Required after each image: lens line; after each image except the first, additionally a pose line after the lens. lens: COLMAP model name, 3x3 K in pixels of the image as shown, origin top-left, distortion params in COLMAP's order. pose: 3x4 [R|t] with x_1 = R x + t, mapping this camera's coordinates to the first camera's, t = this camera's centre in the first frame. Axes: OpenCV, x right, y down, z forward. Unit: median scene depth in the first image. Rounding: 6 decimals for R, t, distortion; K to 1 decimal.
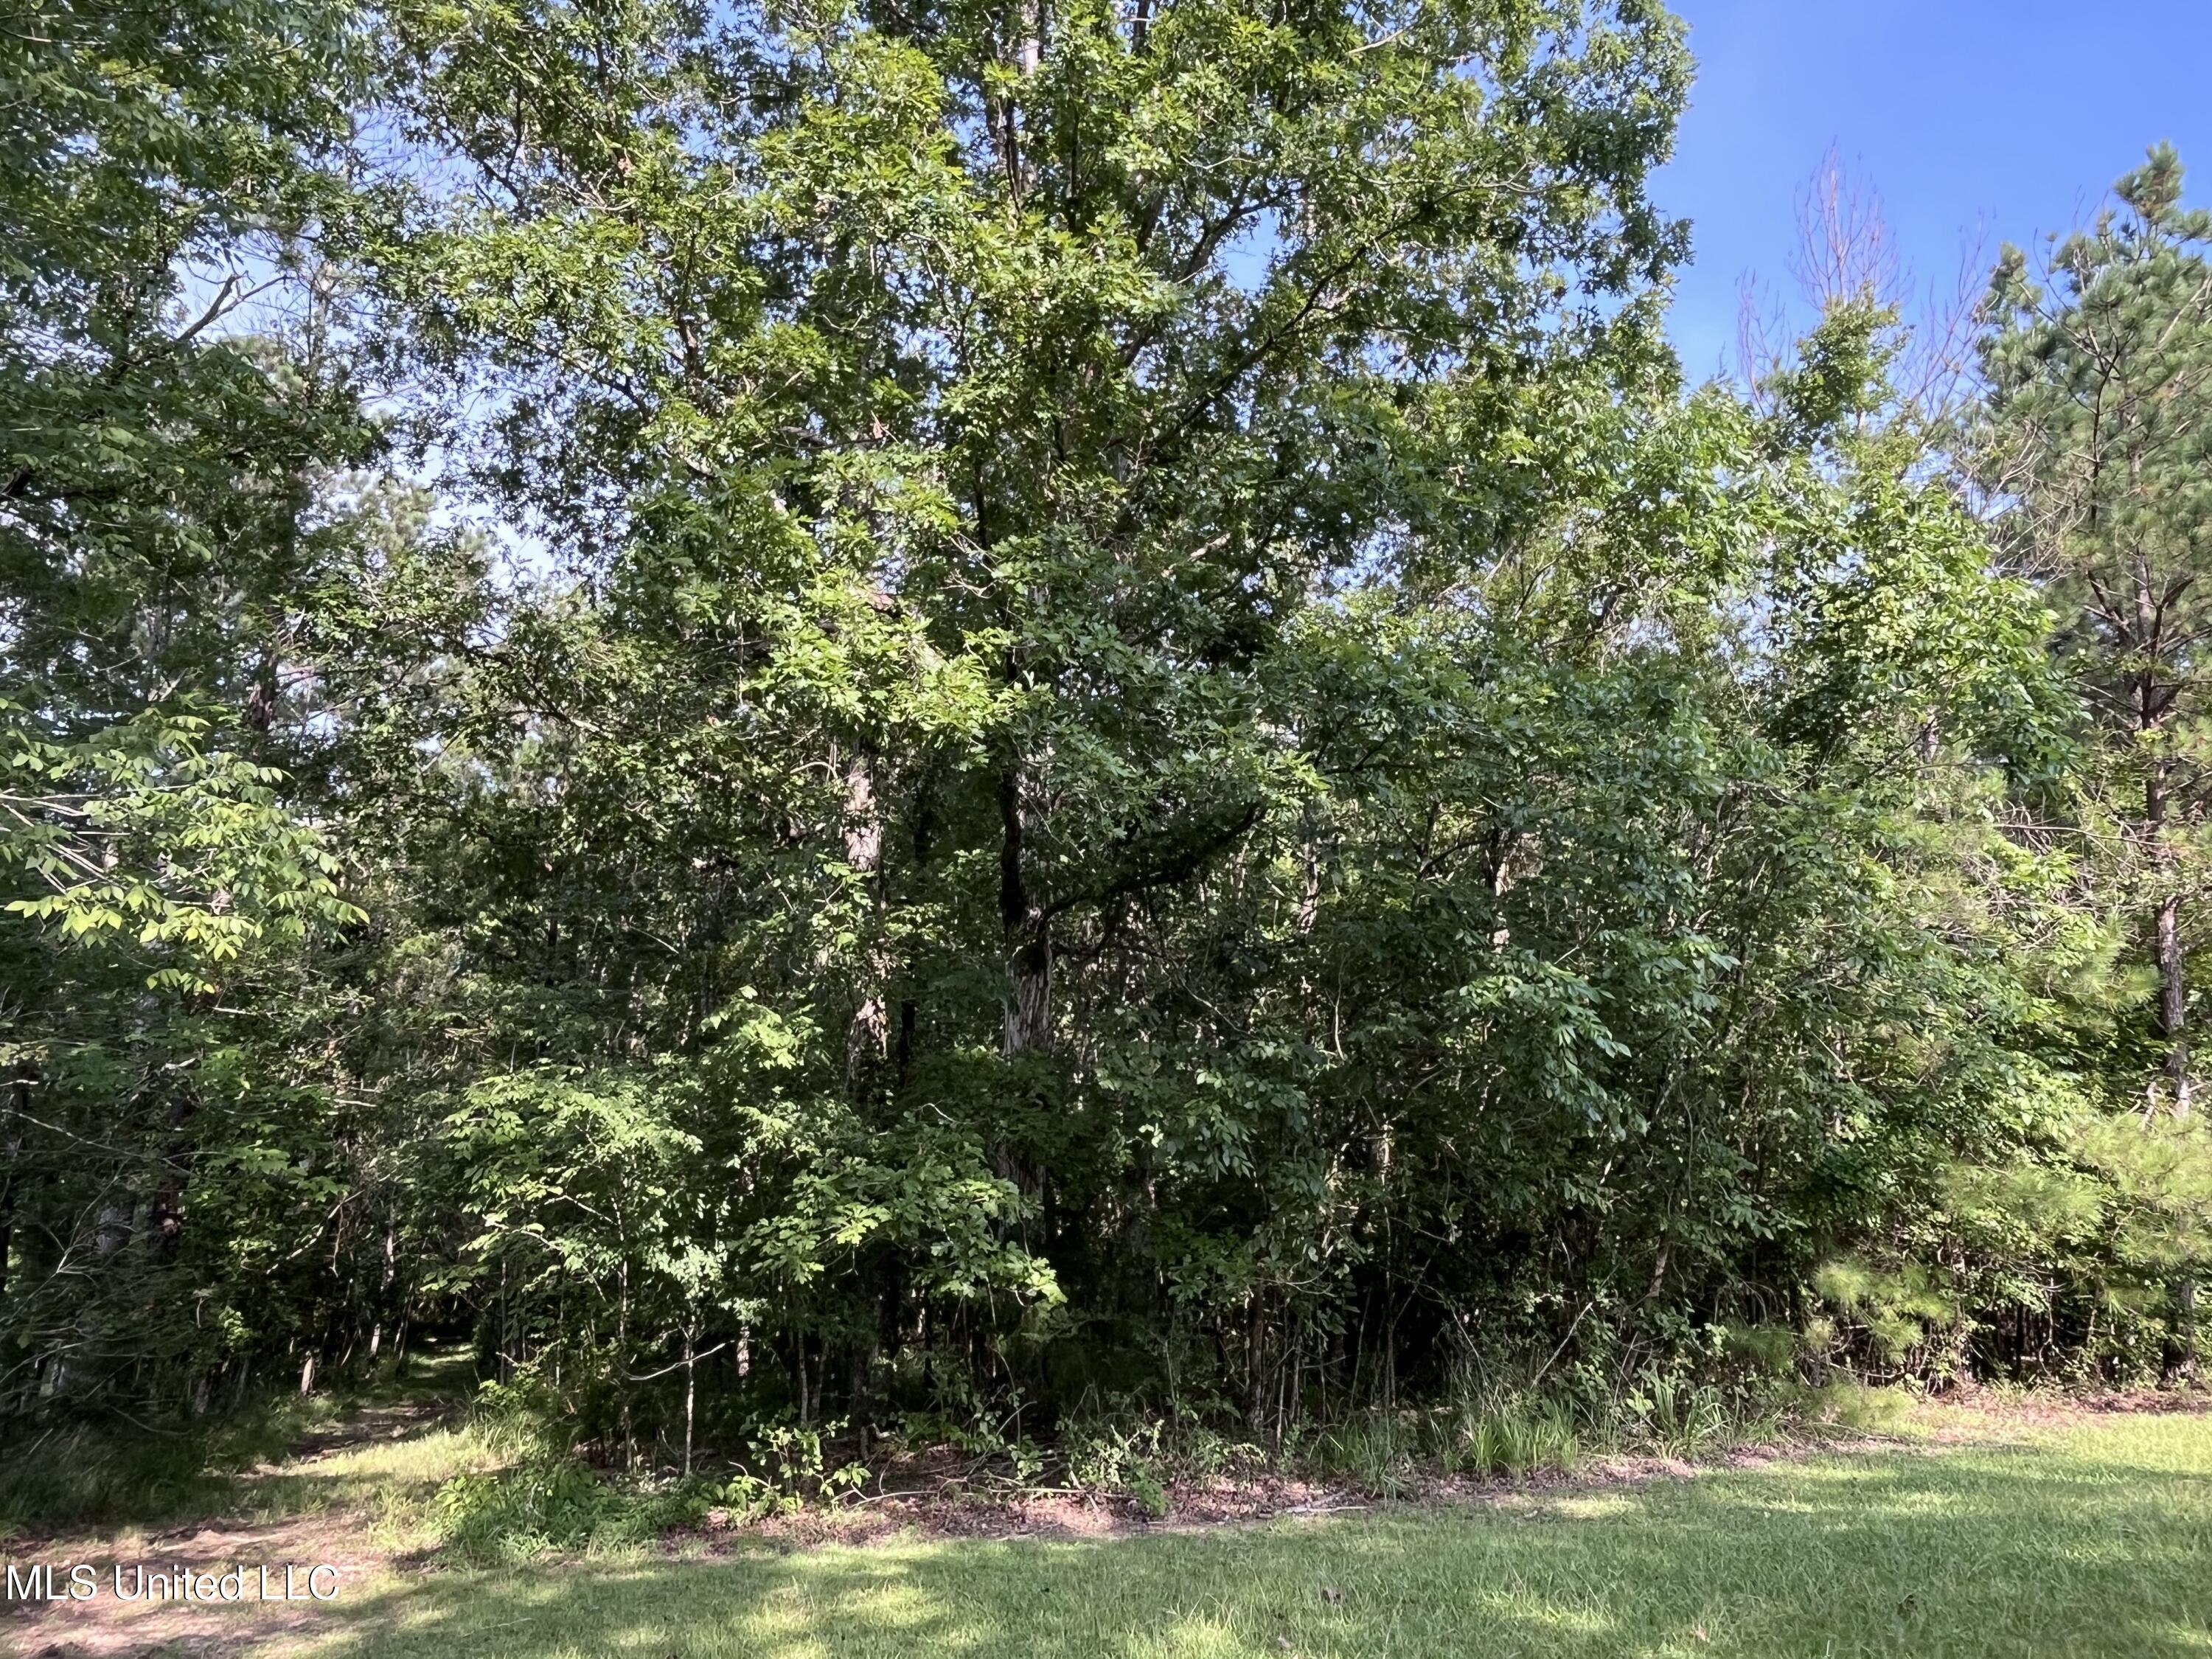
lens RADIAL K [[1506.8, 0, 1103.0], [0, 1506.8, 832.6], [0, 0, 1]] dist [-0.008183, -0.002415]
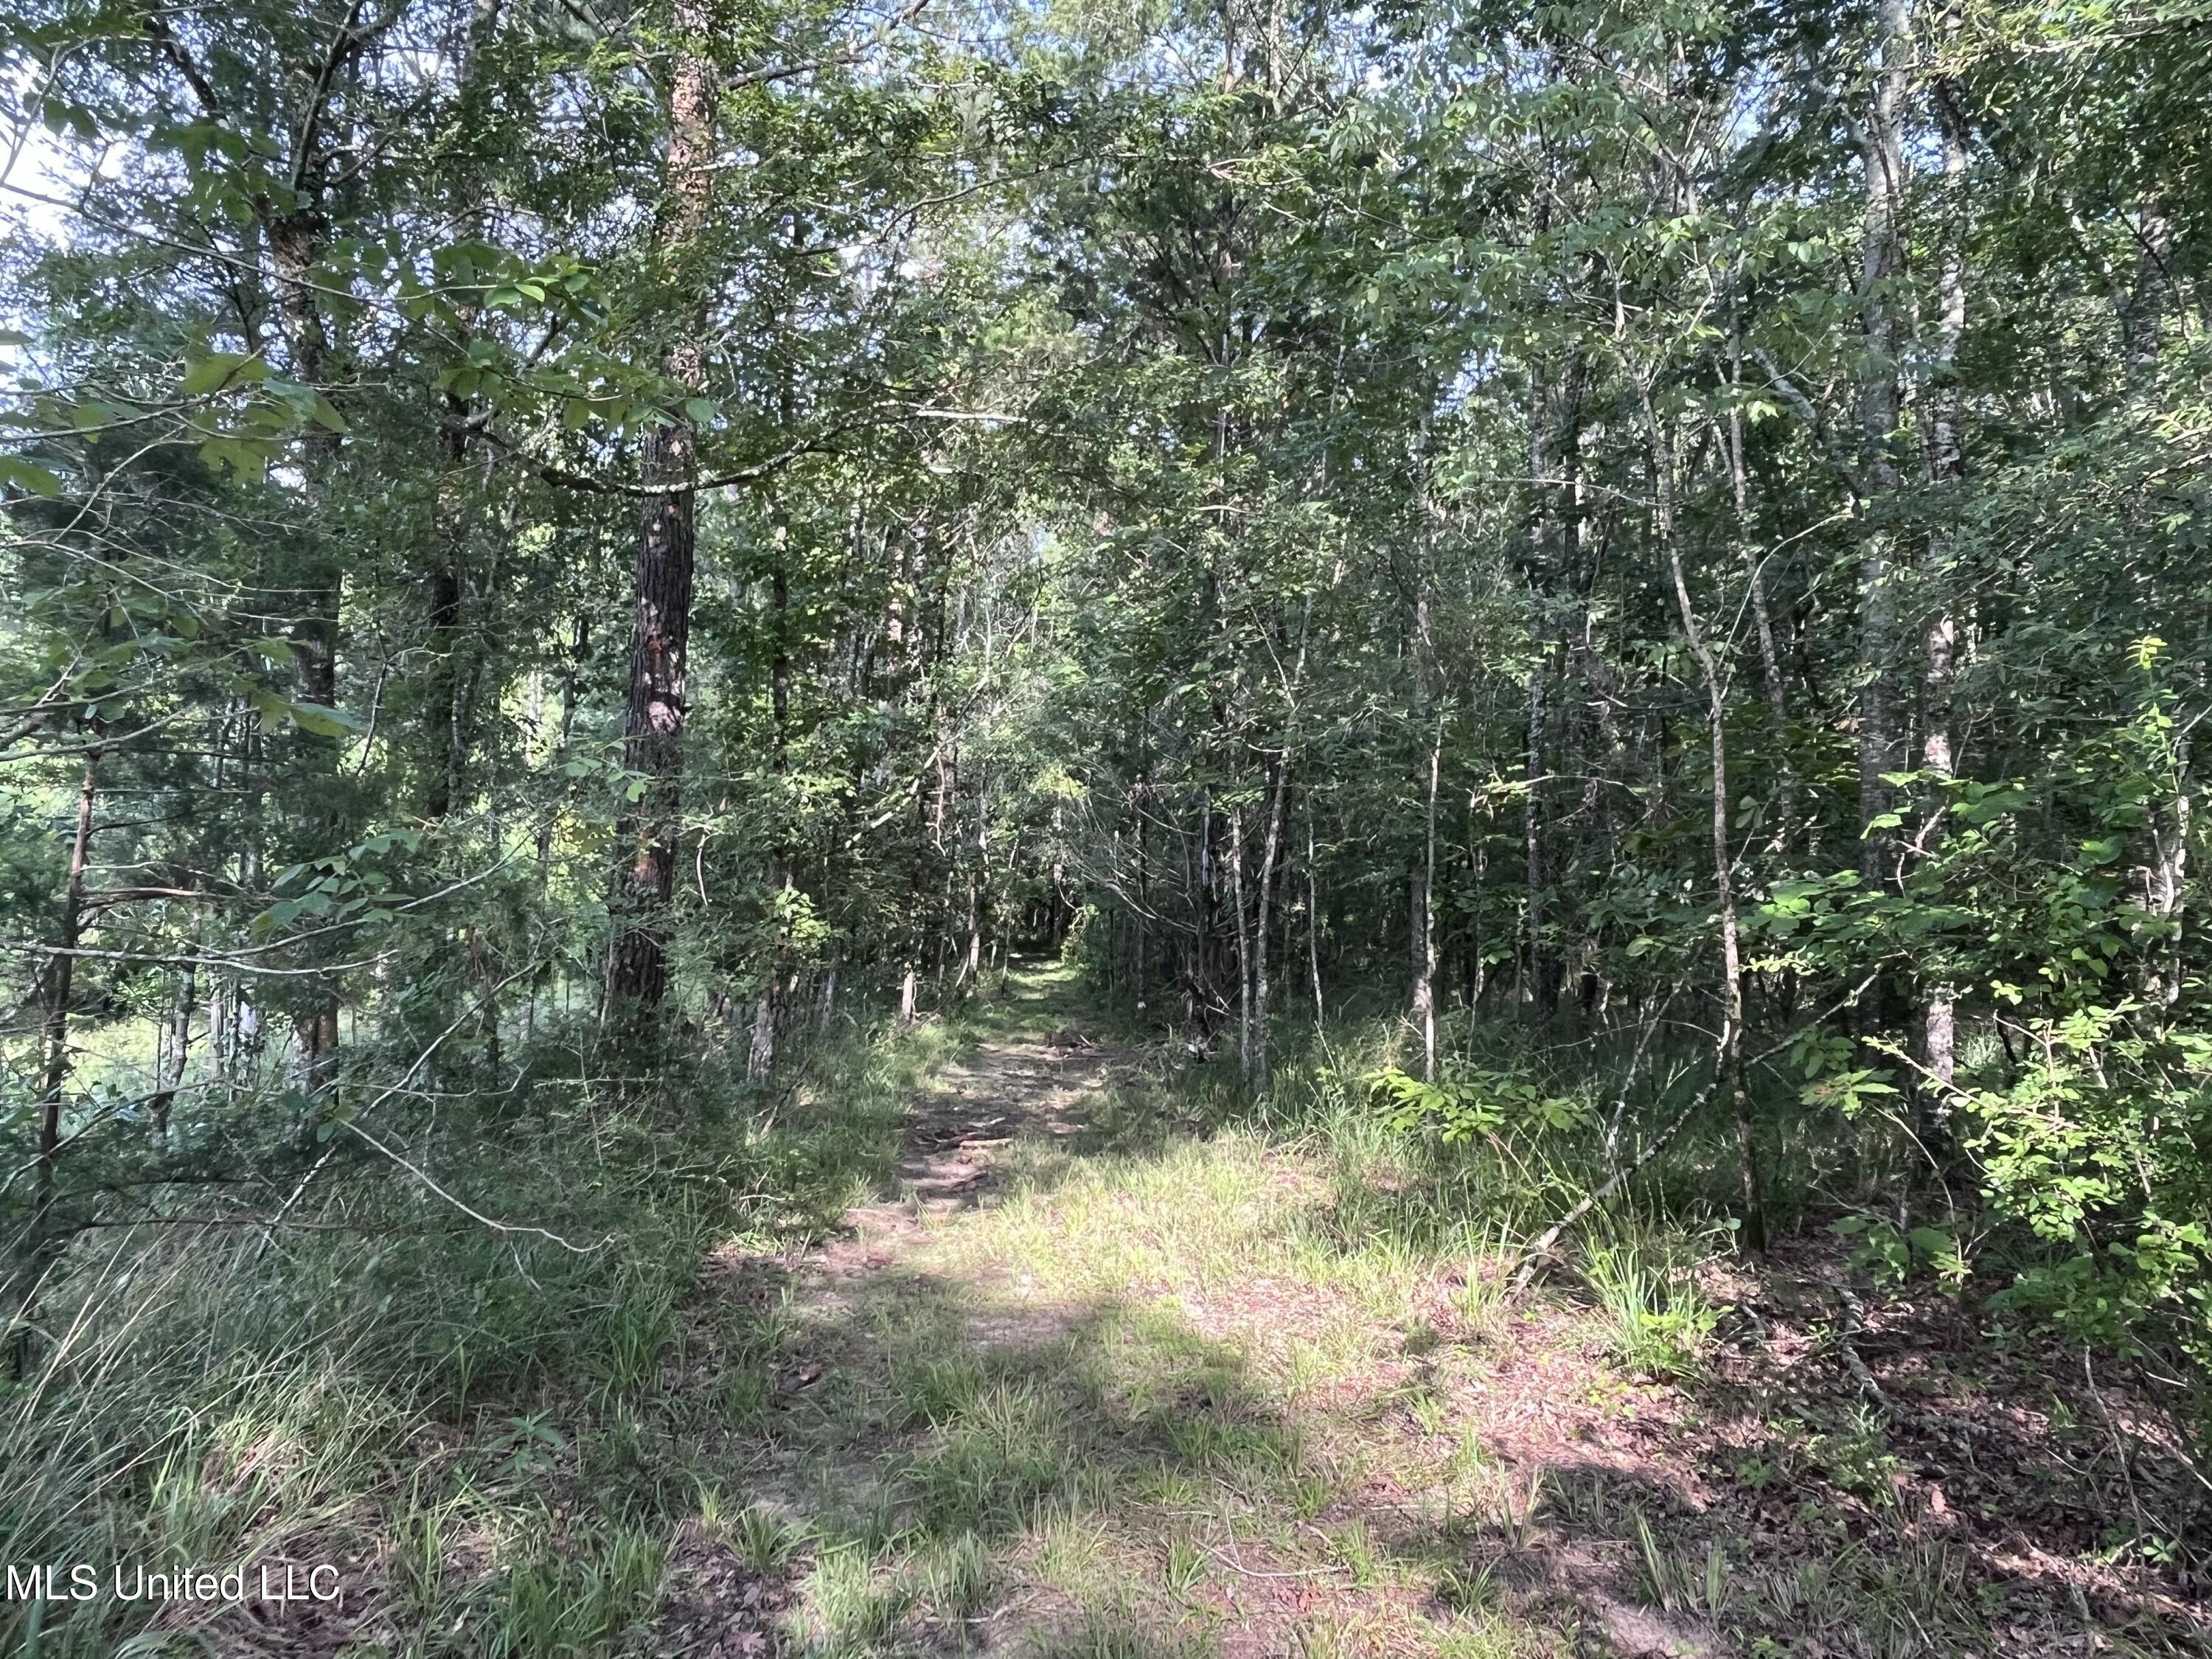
lens RADIAL K [[1506.8, 0, 1107.7], [0, 1506.8, 828.6], [0, 0, 1]] dist [-0.008183, -0.002415]
pose [[0.947213, 0.021955, -0.319854, -0.258000], [0.051047, 0.974598, 0.218066, 0.160072], [0.316516, -0.222883, 0.922031, 0.466430]]
